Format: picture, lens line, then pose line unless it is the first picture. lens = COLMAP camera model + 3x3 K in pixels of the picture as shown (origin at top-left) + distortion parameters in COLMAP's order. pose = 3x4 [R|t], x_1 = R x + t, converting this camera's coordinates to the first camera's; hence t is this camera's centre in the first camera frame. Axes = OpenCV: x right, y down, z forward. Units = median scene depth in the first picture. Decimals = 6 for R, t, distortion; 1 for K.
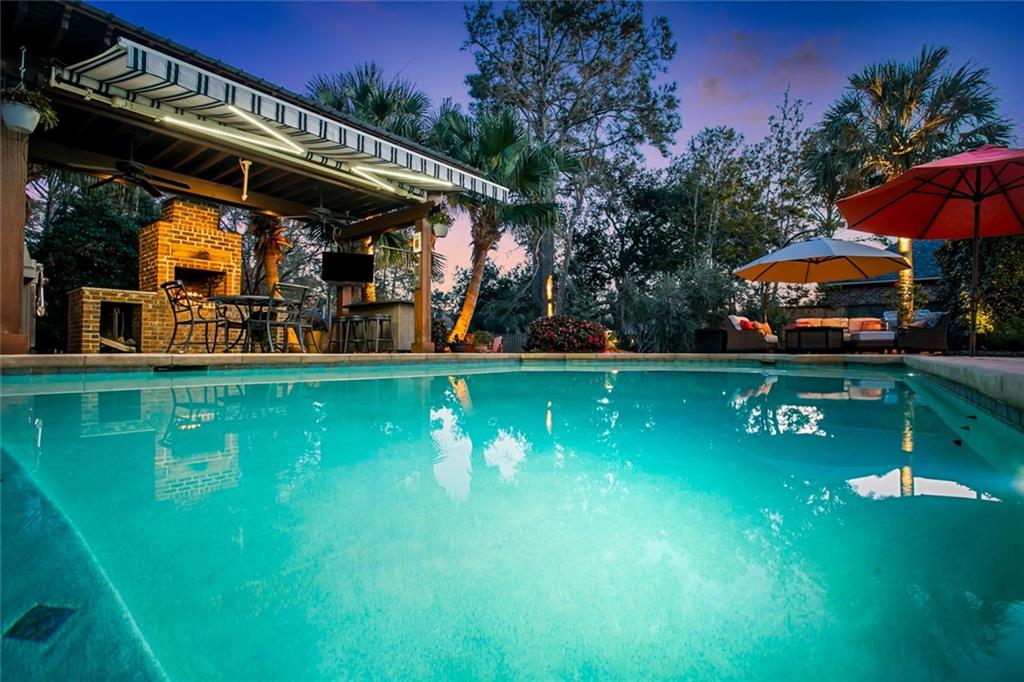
lens RADIAL K [[519.8, 0, 505.7], [0, 519.8, 353.3], [0, 0, 1]] dist [-0.044074, 0.029276]
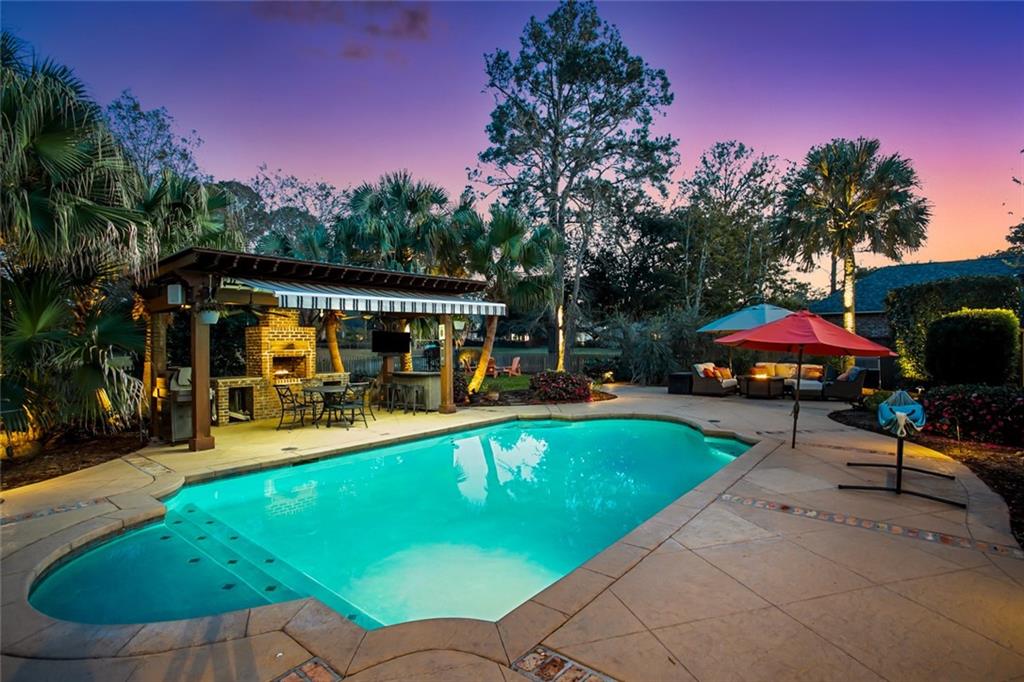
lens RADIAL K [[519.8, 0, 505.7], [0, 519.8, 353.3], [0, 0, 1]] dist [-0.044074, 0.029276]
pose [[0.998113, -0.009031, -0.060740, 0.068285], [0.011125, 0.999352, 0.034223, -0.173843], [0.060392, -0.034834, 0.997567, -0.304431]]
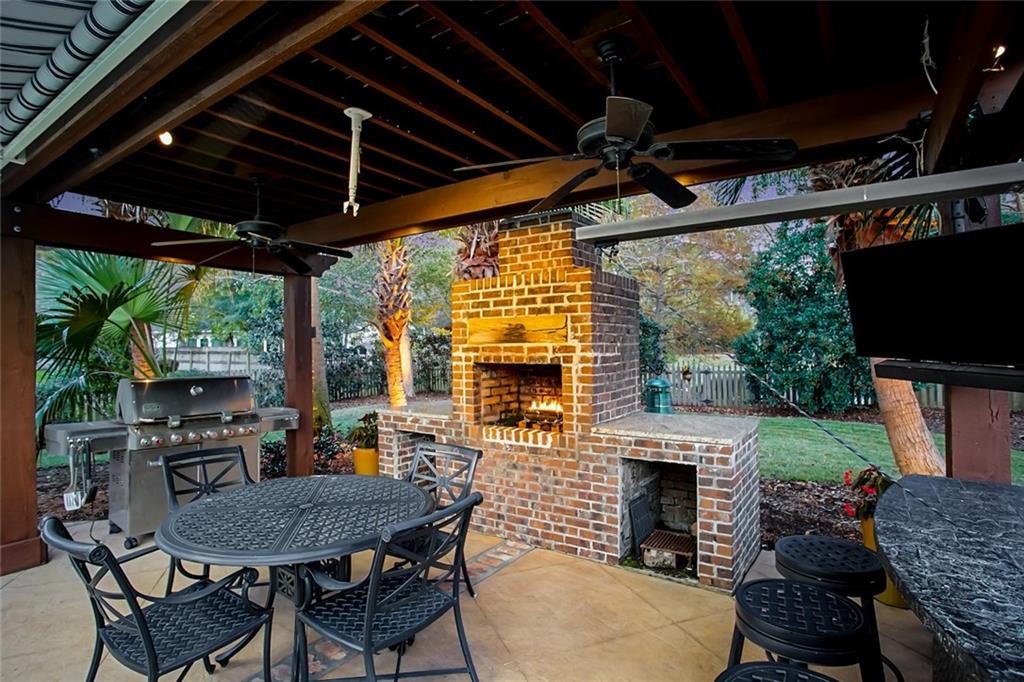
lens RADIAL K [[519.8, 0, 505.7], [0, 519.8, 353.3], [0, 0, 1]] dist [-0.044074, 0.029276]
pose [[0.059069, 0.003923, -0.998246, -0.097115], [0.006096, 0.999972, 0.004290, -0.142008], [0.998235, -0.006339, 0.059044, 0.782694]]
